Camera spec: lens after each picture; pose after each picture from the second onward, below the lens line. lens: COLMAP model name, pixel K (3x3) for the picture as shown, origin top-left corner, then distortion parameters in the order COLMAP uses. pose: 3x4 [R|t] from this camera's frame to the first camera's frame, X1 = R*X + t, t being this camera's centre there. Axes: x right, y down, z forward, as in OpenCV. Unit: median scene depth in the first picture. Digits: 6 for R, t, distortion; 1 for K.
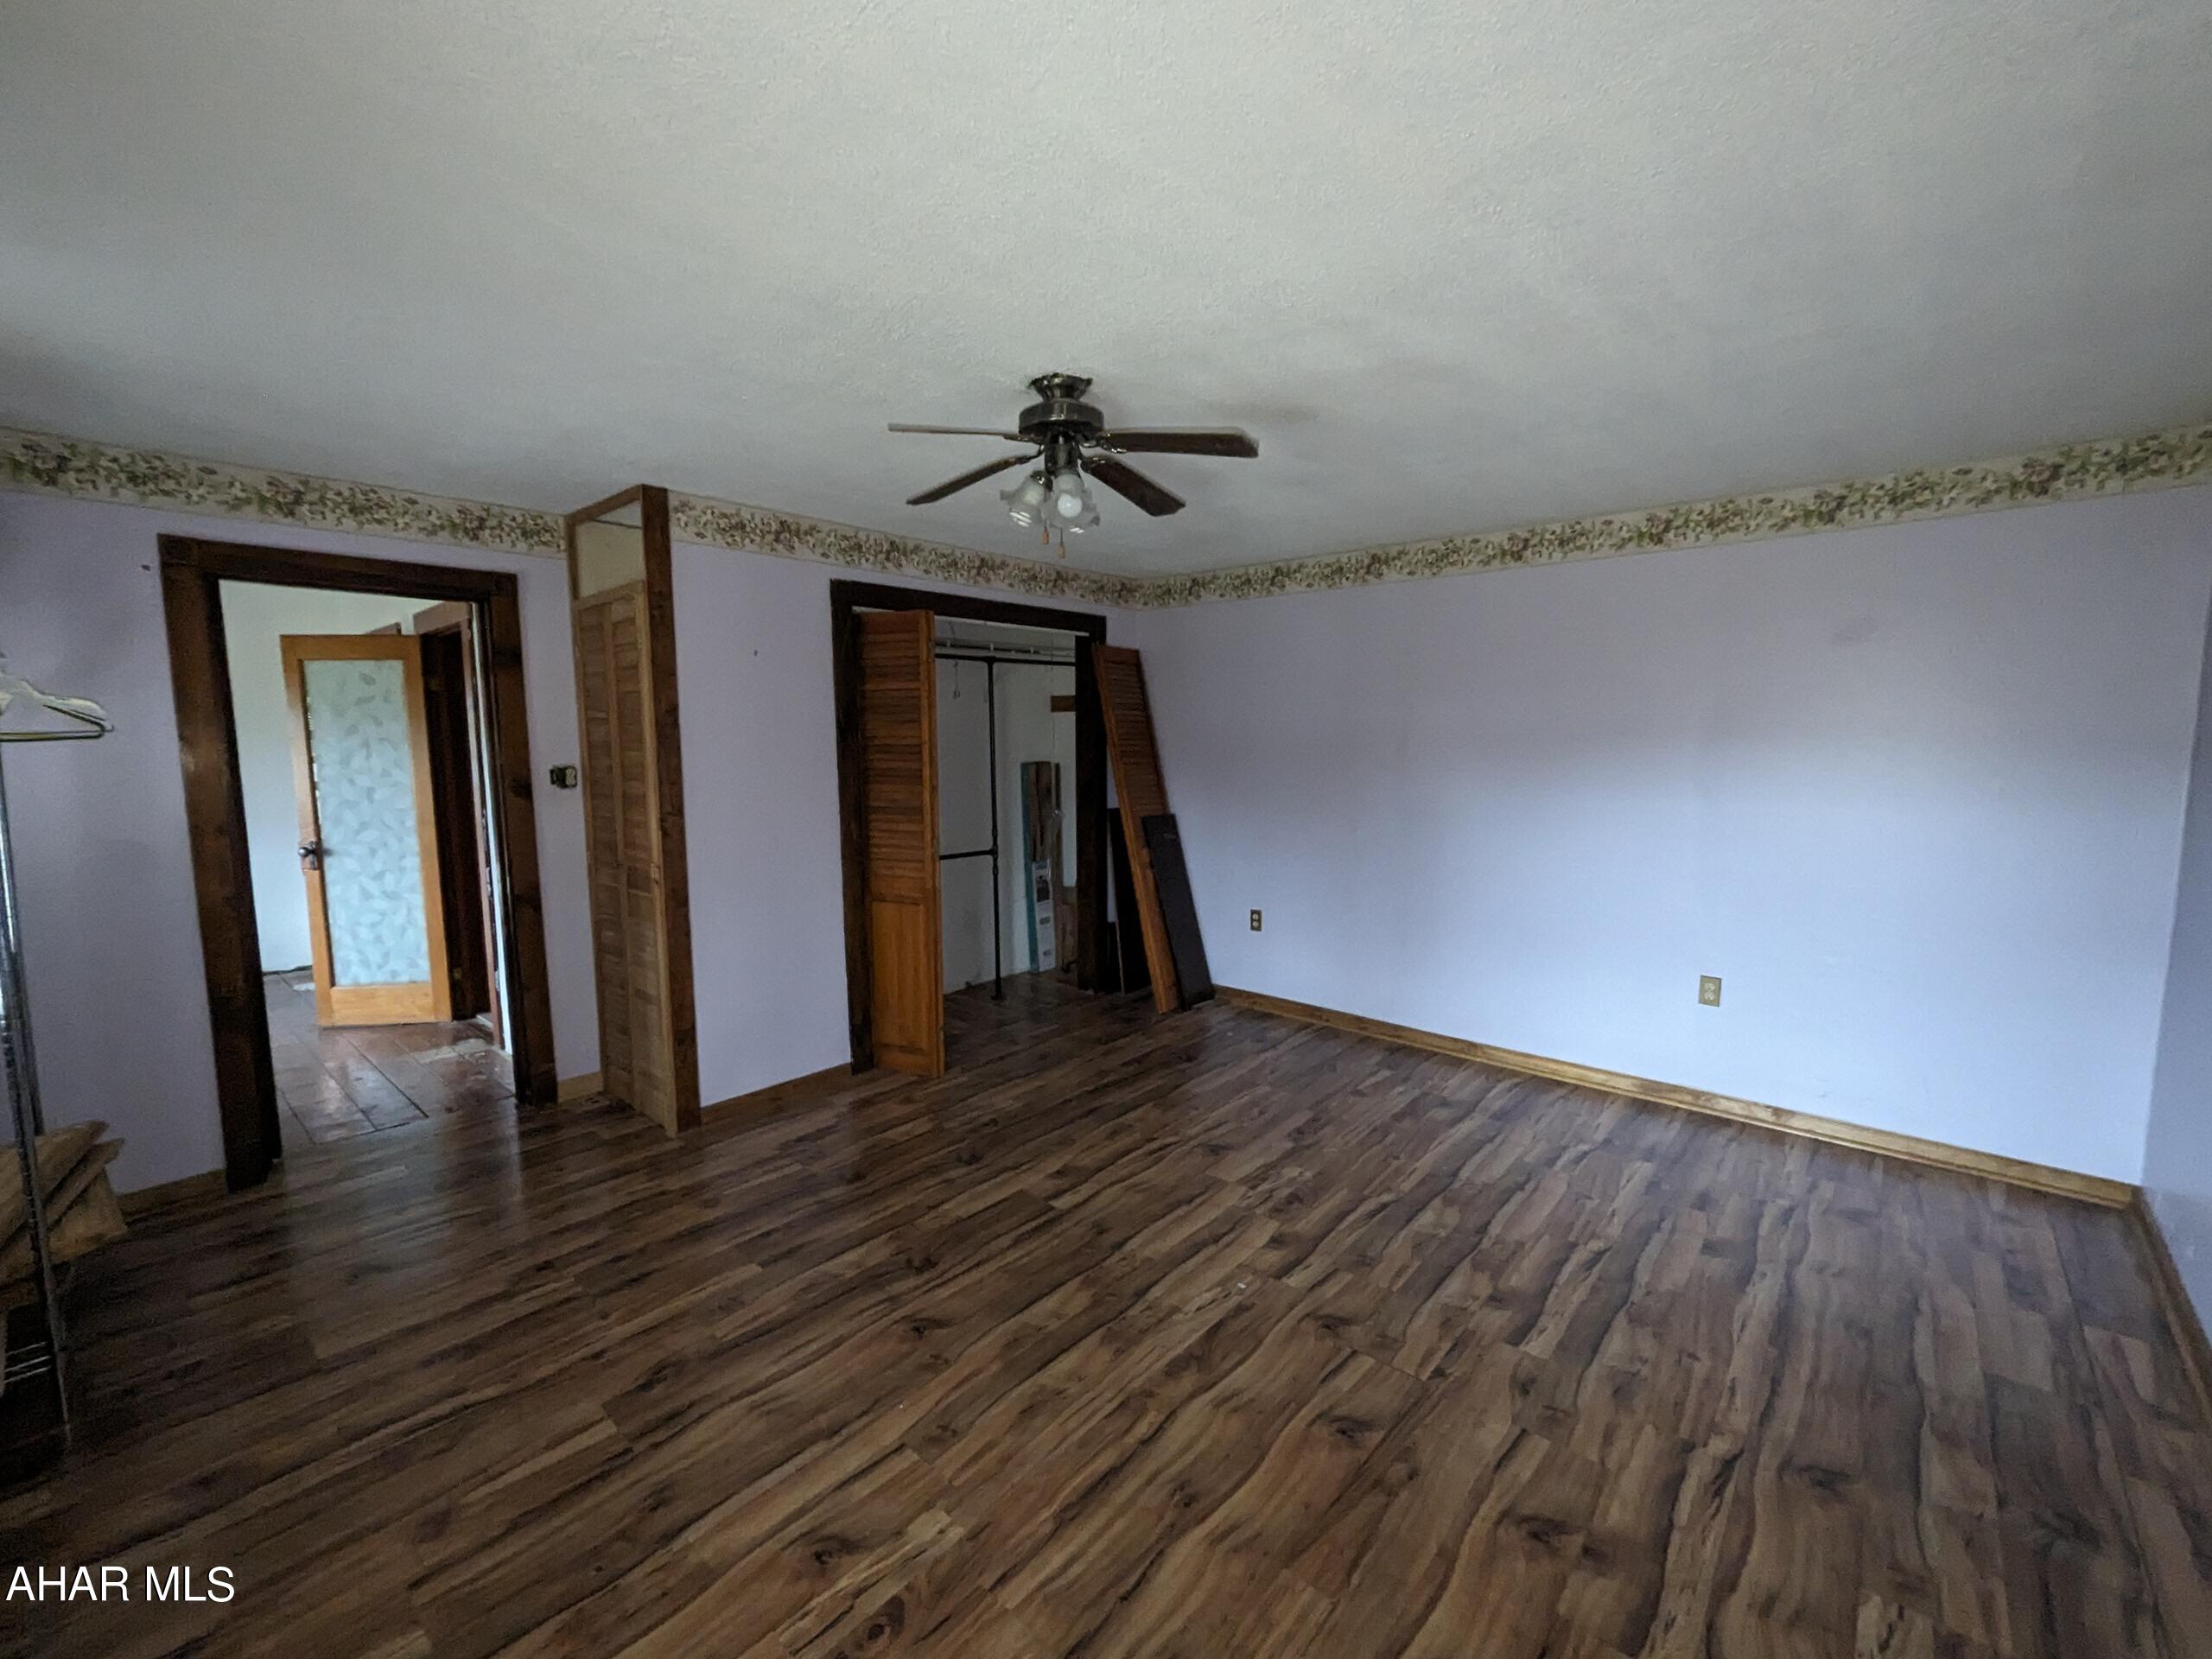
lens RADIAL K [[916.2, 0, 1096.8], [0, 916.2, 831.6], [0, 0, 1]] dist [0.000298, 0.000023]
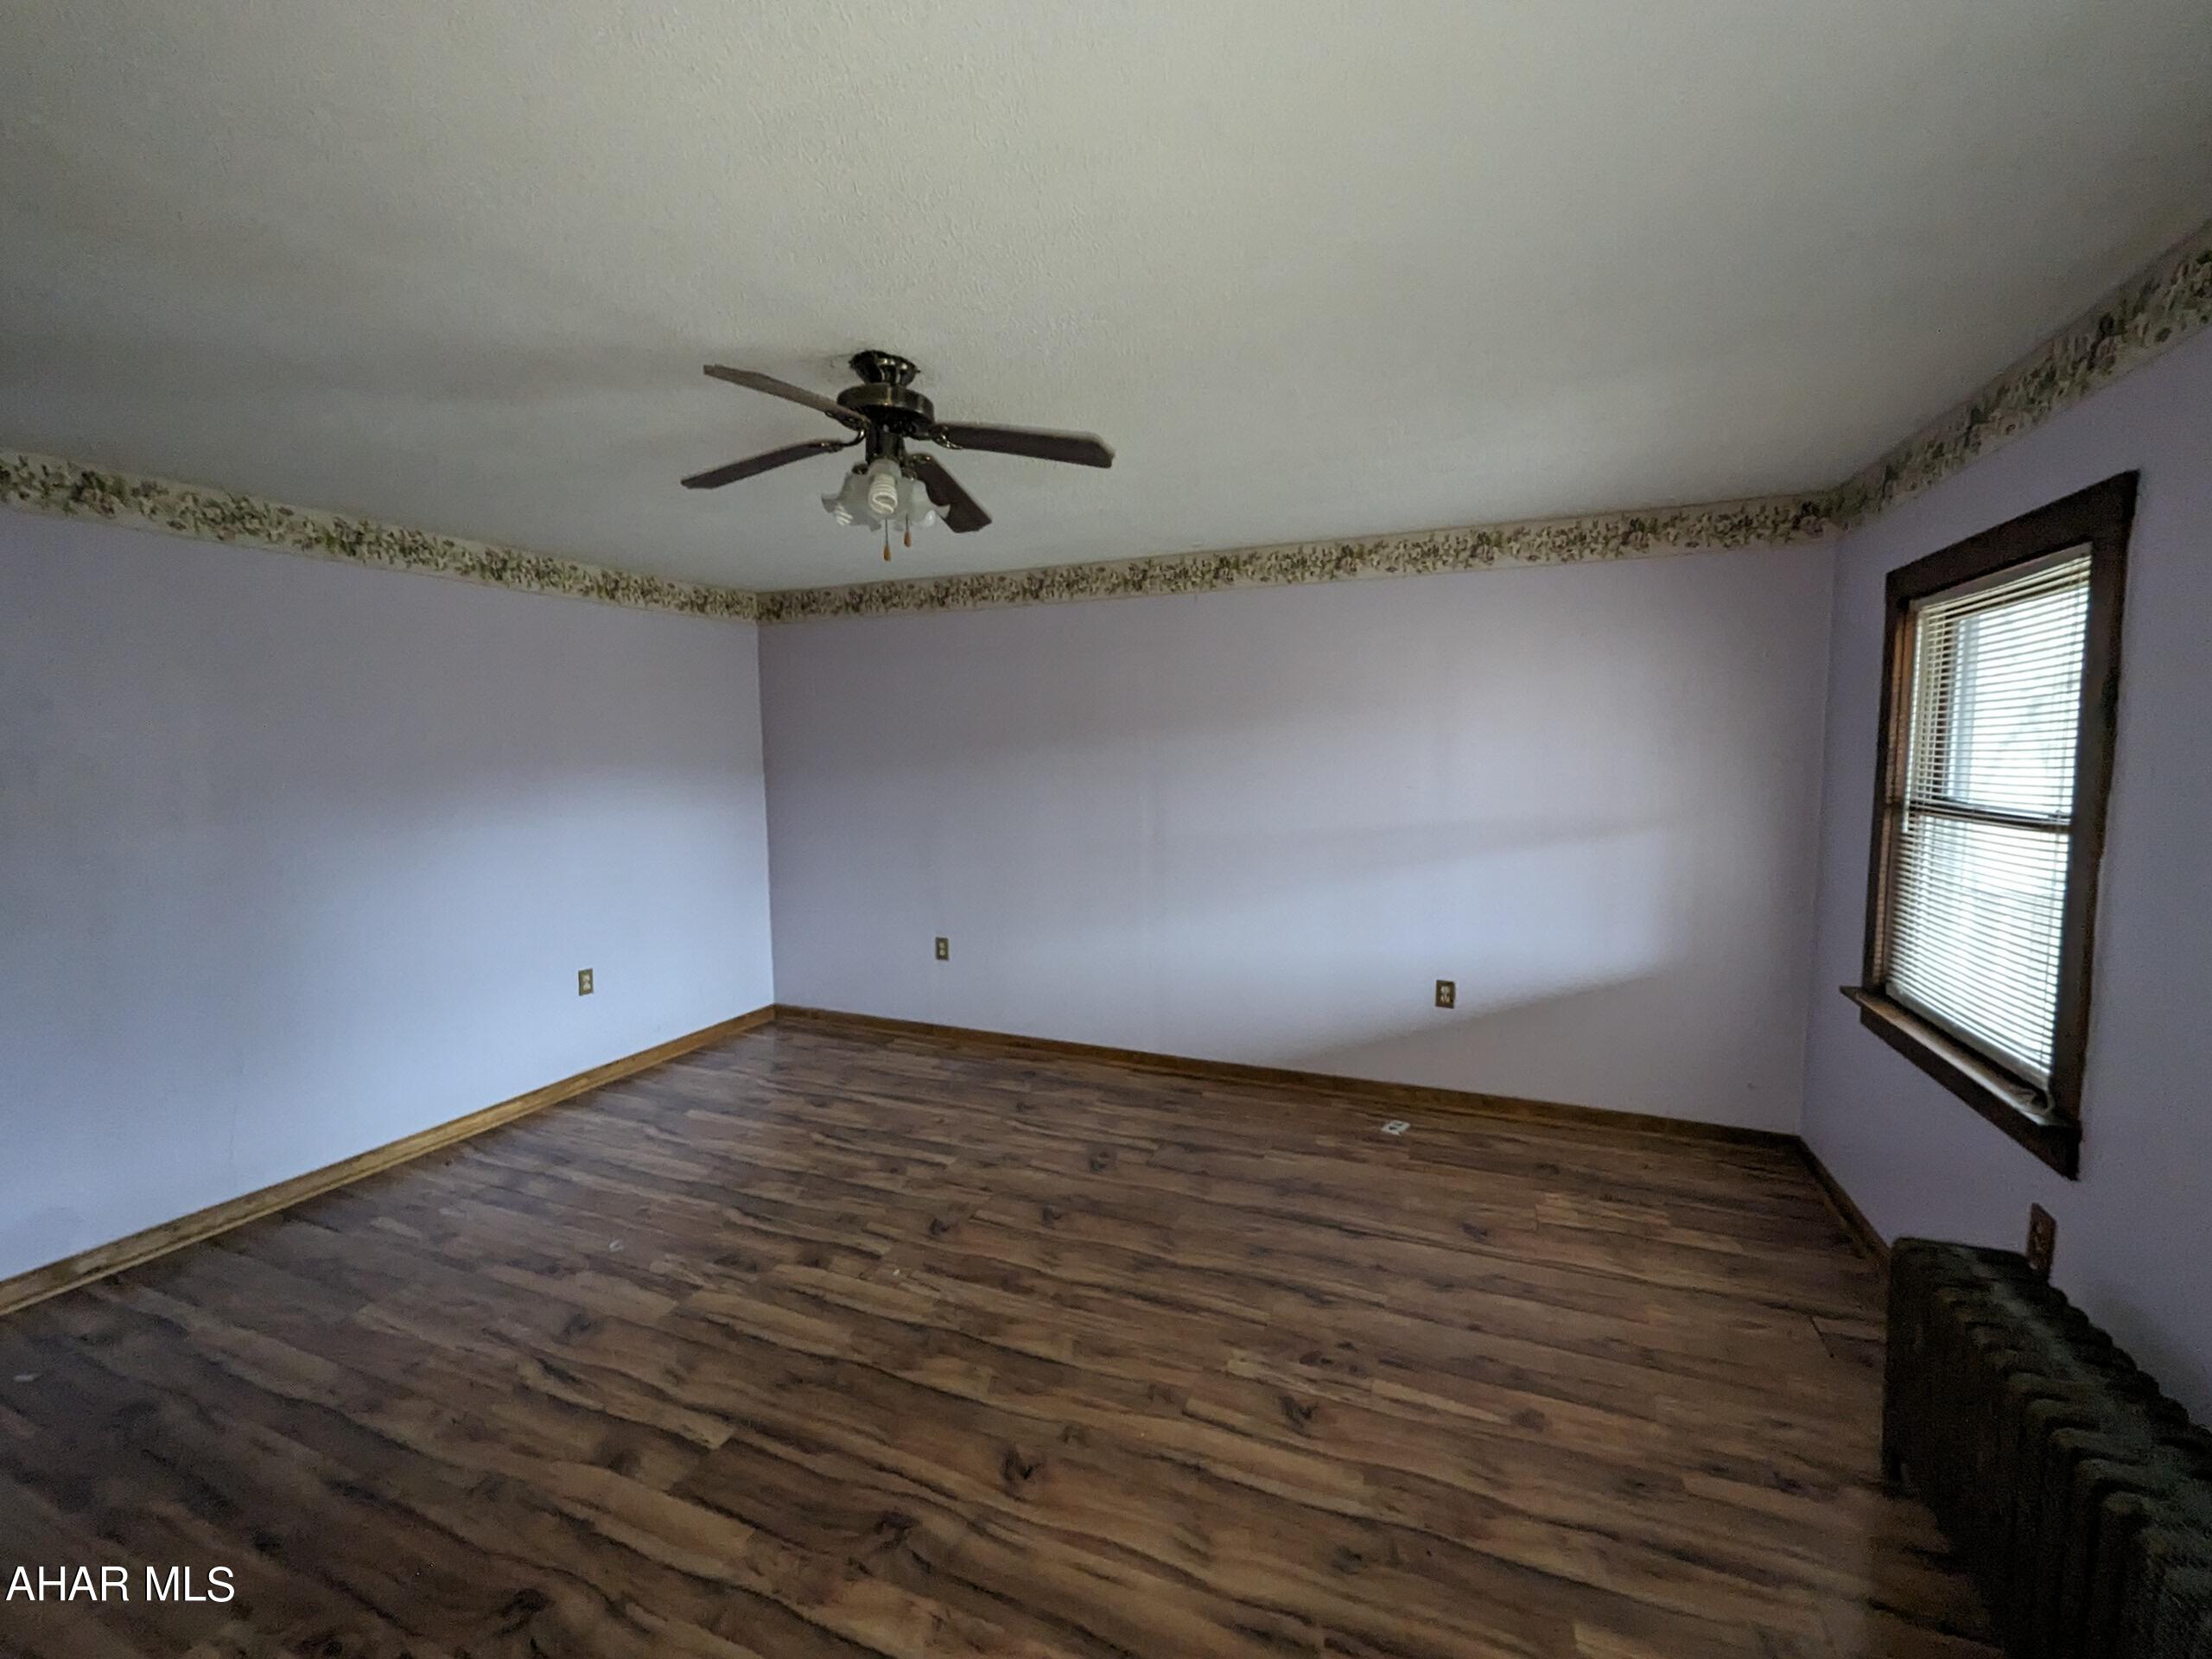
lens RADIAL K [[916.2, 0, 1097.5], [0, 916.2, 826.2], [0, 0, 1]] dist [0.000298, 0.000023]
pose [[-0.324656, -0.073798, 0.942949, -0.905441], [0.112307, 0.986891, 0.115904, -0.121676], [-0.939141, 0.143529, -0.312112, 1.050025]]
